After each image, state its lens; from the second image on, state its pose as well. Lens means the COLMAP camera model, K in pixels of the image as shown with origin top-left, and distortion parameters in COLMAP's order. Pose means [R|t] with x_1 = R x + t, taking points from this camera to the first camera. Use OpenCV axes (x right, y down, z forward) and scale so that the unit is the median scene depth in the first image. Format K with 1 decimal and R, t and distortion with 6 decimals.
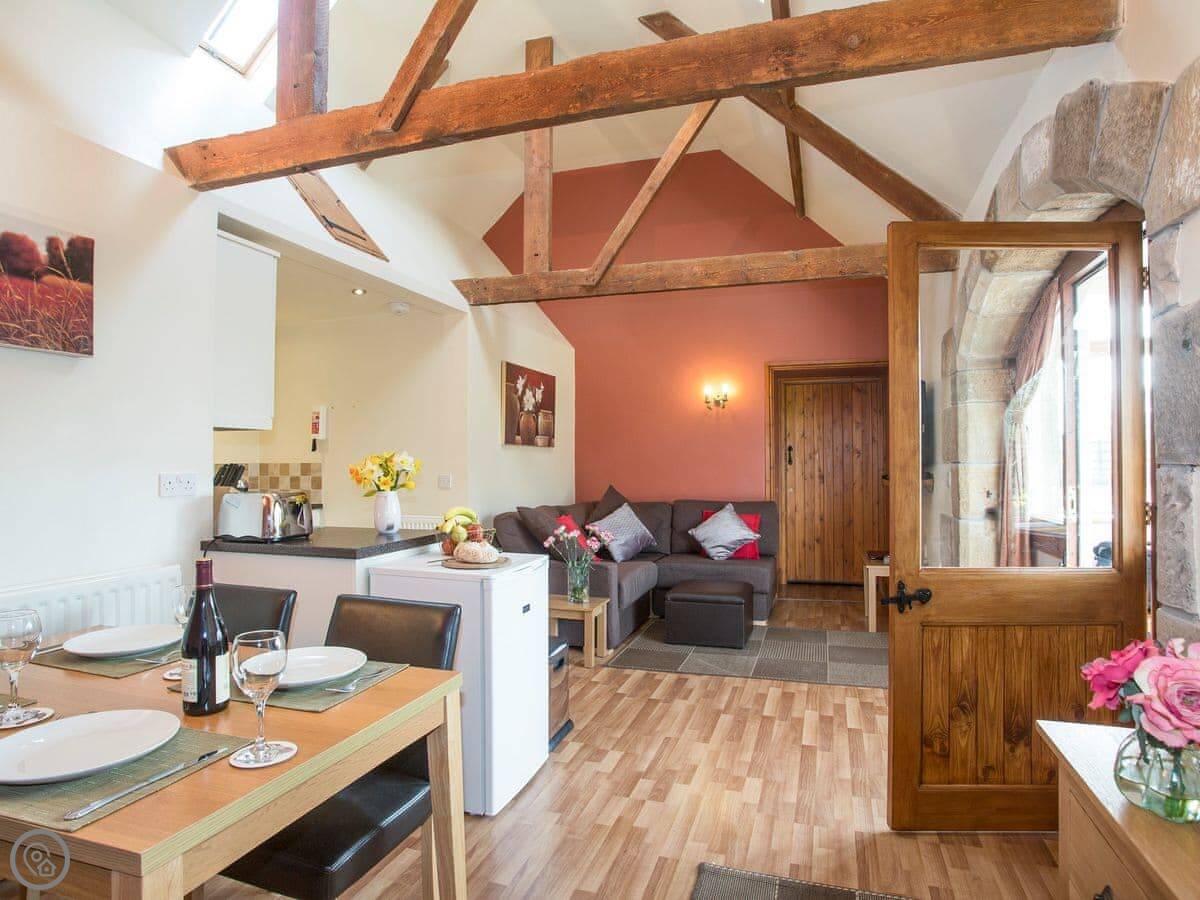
lens RADIAL K [[720.7, 0, 600.0], [0, 720.7, 450.0], [0, 0, 1]] dist [-0.115675, 0.054203]
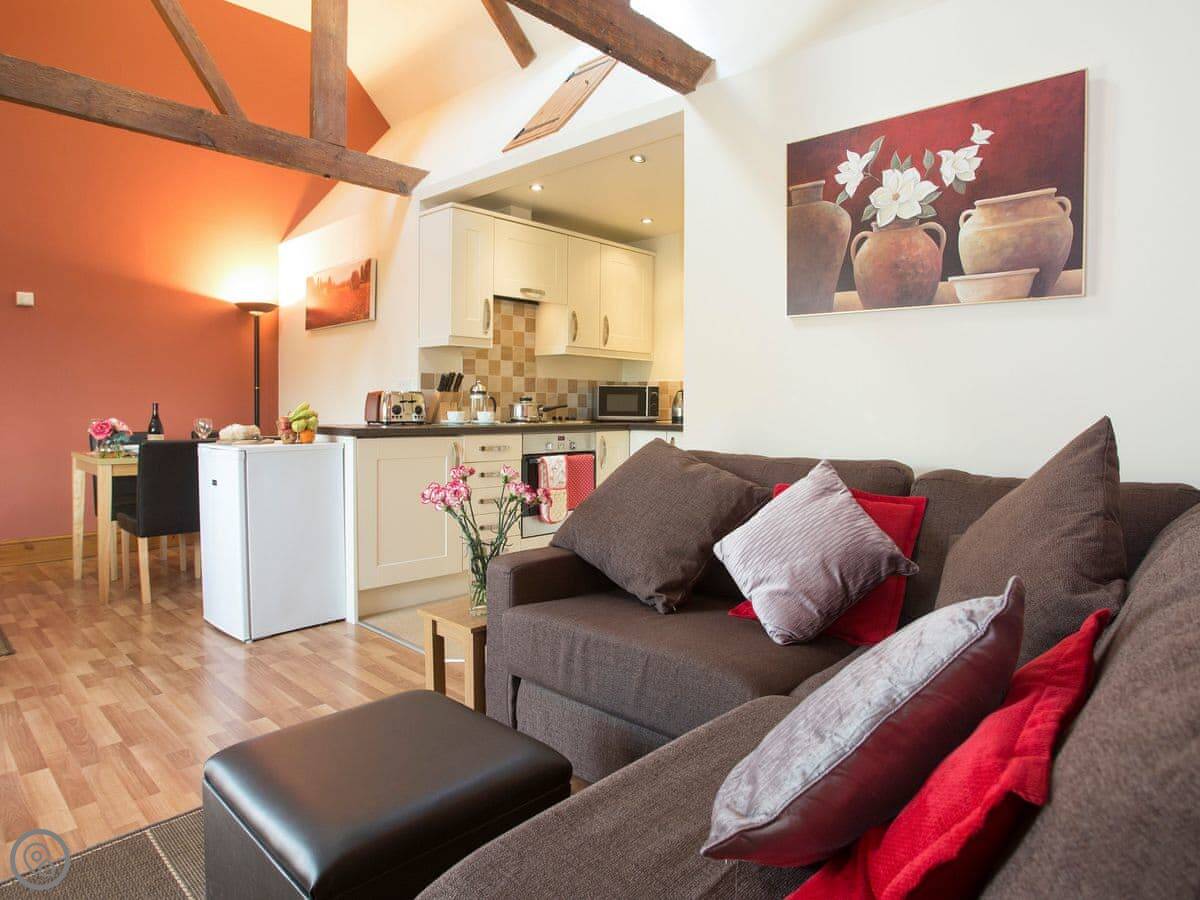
lens RADIAL K [[720.7, 0, 600.0], [0, 720.7, 450.0], [0, 0, 1]] dist [-0.115675, 0.054203]
pose [[-0.426997, 0.044338, -0.903165, 0.534557], [-0.006081, 0.998634, 0.051899, 0.086554], [0.904232, 0.027653, -0.426144, 1.663266]]
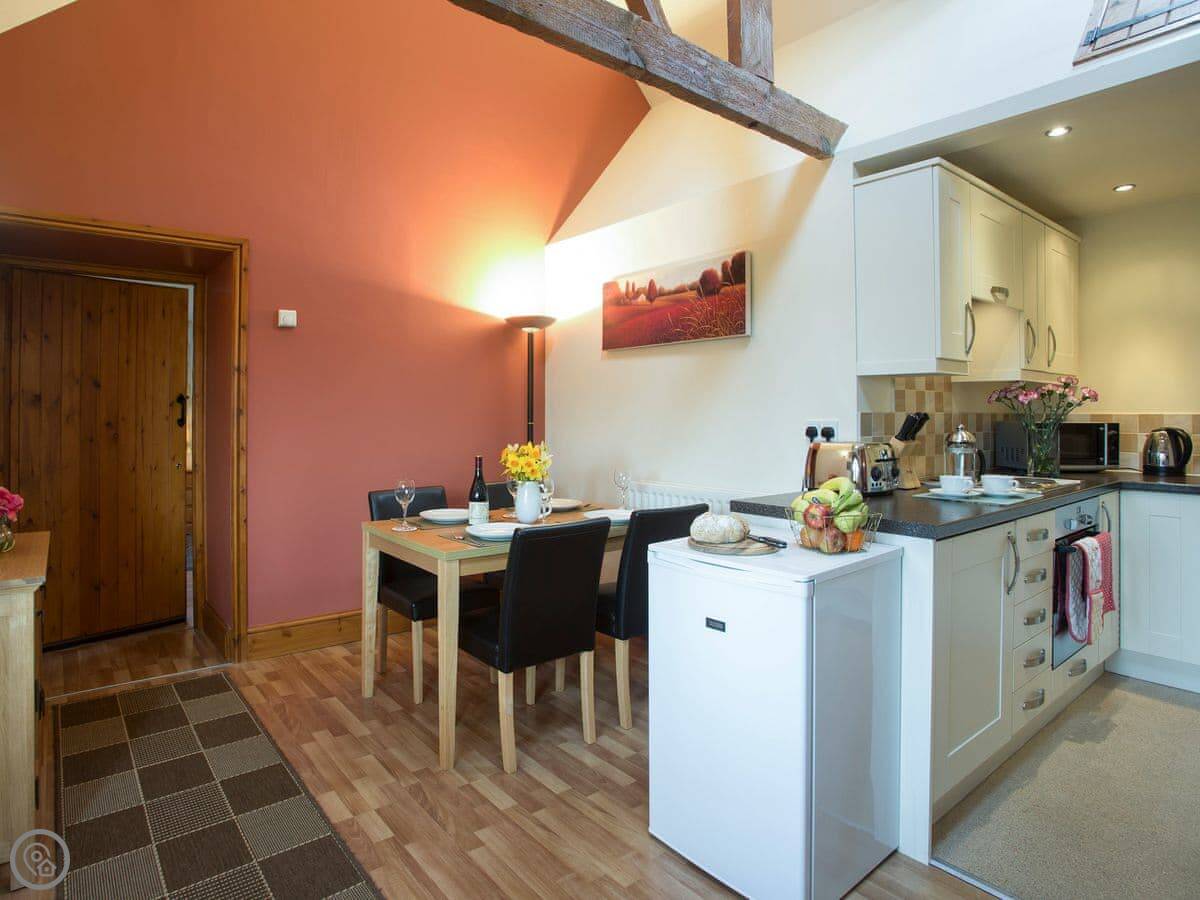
lens RADIAL K [[720.7, 0, 600.0], [0, 720.7, 450.0], [0, 0, 1]] dist [-0.115675, 0.054203]
pose [[-0.573981, 0.029034, -0.818354, 0.401916], [0.004138, 0.999461, 0.032558, 0.031247], [0.818858, 0.015301, -0.573792, 1.035930]]
